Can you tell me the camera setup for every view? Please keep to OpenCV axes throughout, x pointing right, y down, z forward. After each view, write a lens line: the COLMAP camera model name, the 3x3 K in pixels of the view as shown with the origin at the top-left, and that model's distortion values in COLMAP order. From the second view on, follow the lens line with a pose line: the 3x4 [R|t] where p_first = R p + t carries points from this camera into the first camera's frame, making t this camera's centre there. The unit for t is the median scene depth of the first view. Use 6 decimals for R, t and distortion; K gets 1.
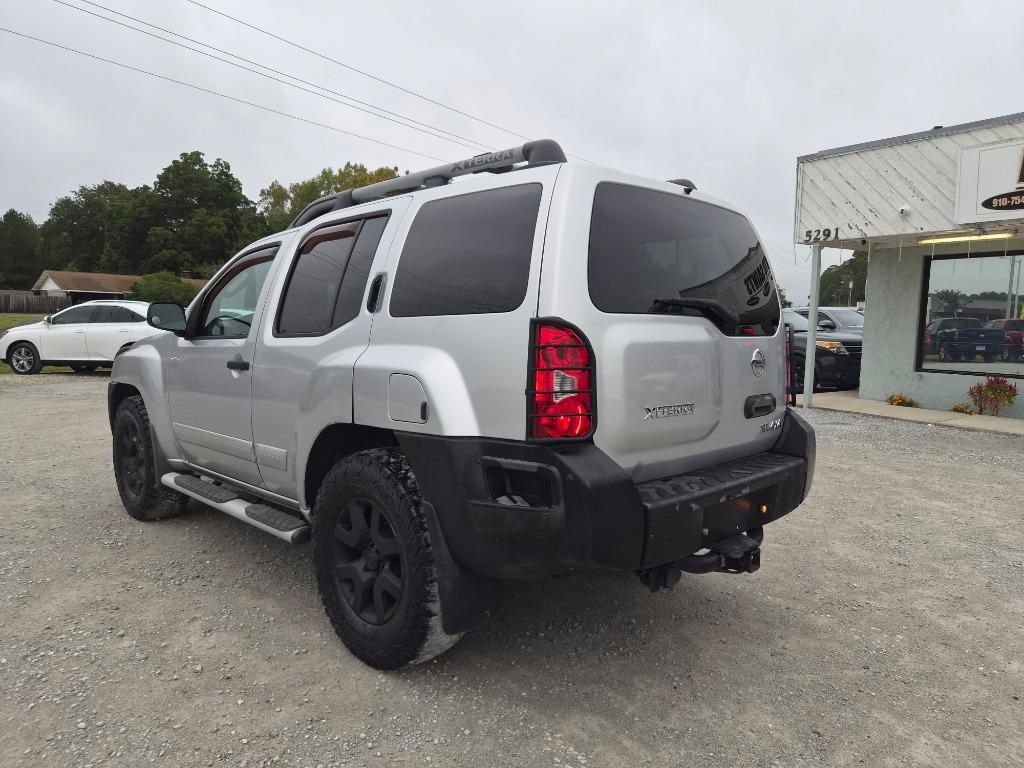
lens RADIAL K [[699.9, 0, 516.6], [0, 699.9, 381.2], [0, 0, 1]] dist [0.069034, -0.051401]
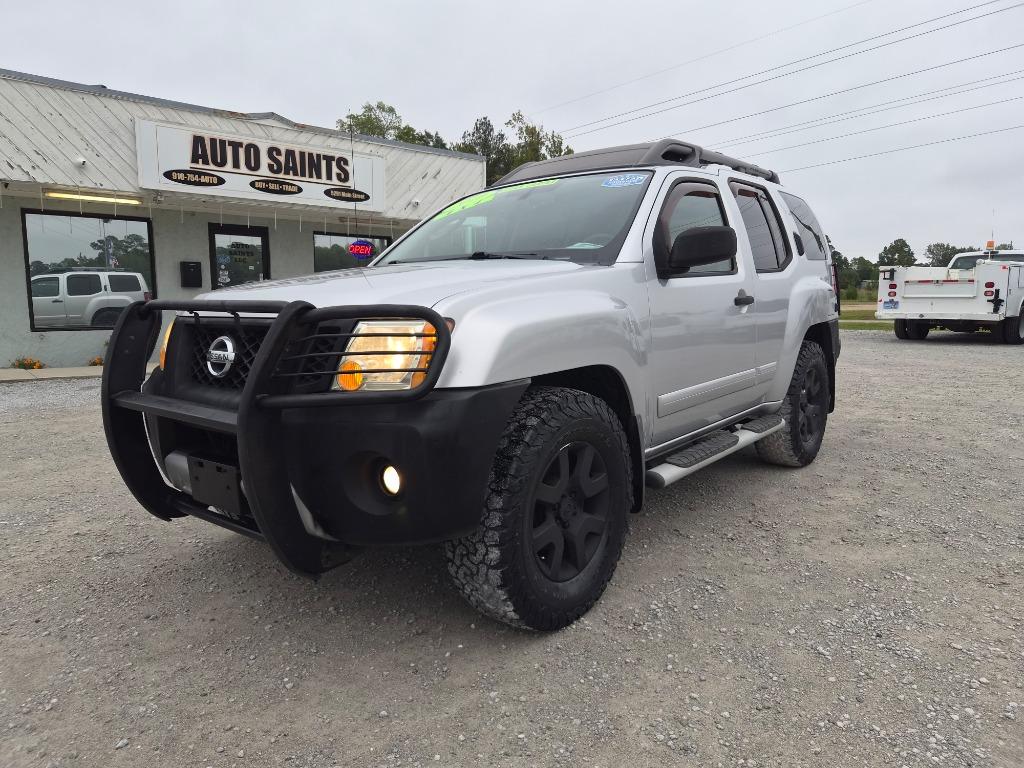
lens RADIAL K [[699.9, 0, 516.6], [0, 699.9, 381.2], [0, 0, 1]] dist [0.069034, -0.051401]
pose [[-0.139454, -0.129847, 0.981678, -0.103632], [0.088278, 0.985788, 0.142931, -0.006290], [-0.986286, 0.106593, -0.126009, 0.110726]]
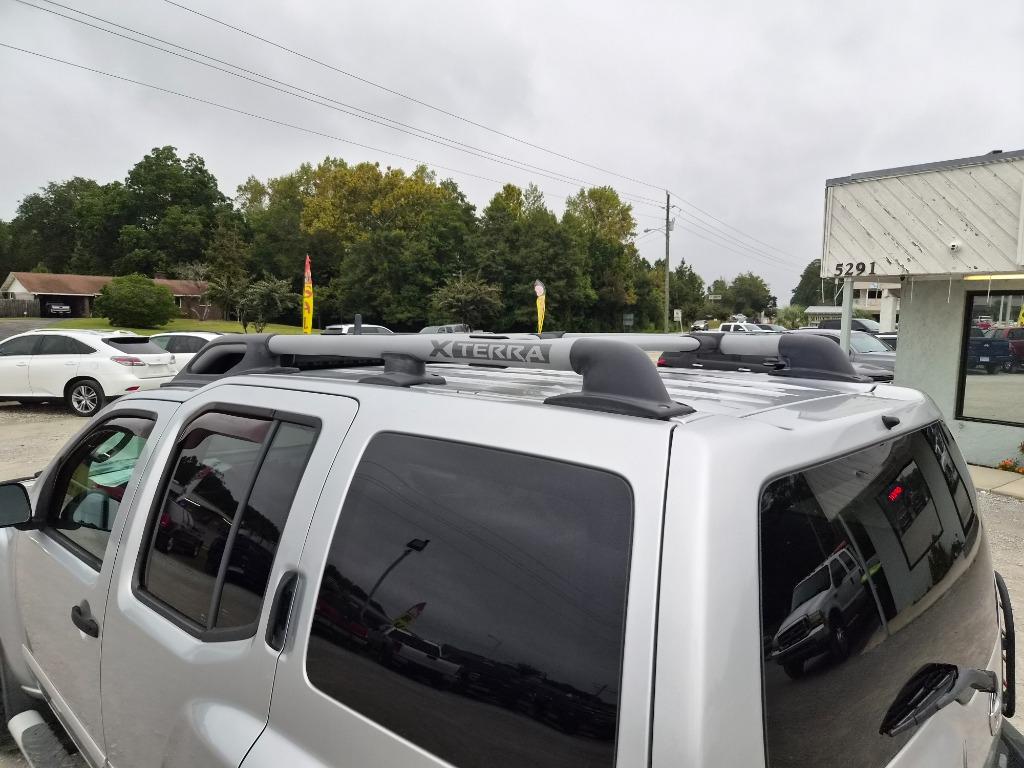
lens RADIAL K [[699.9, 0, 516.6], [0, 699.9, 381.2], [0, 0, 1]] dist [0.069034, -0.051401]
pose [[0.999747, -0.009844, 0.020209, -0.001897], [0.009569, 0.999860, 0.013701, -0.017880], [-0.020341, -0.013504, 0.999702, 0.026928]]
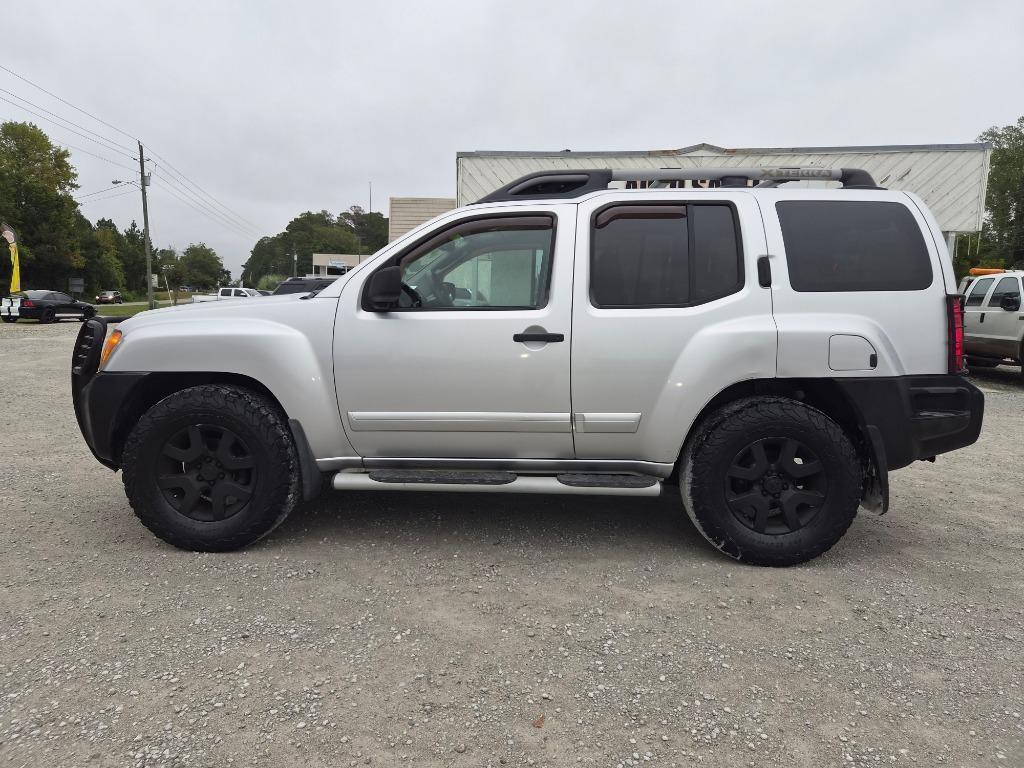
lens RADIAL K [[699.9, 0, 516.6], [0, 699.9, 381.2], [0, 0, 1]] dist [0.069034, -0.051401]
pose [[0.700179, -0.073225, 0.710202, -0.082981], [0.042419, 0.997236, 0.060999, -0.001725], [-0.712706, -0.012584, 0.701350, 0.025971]]
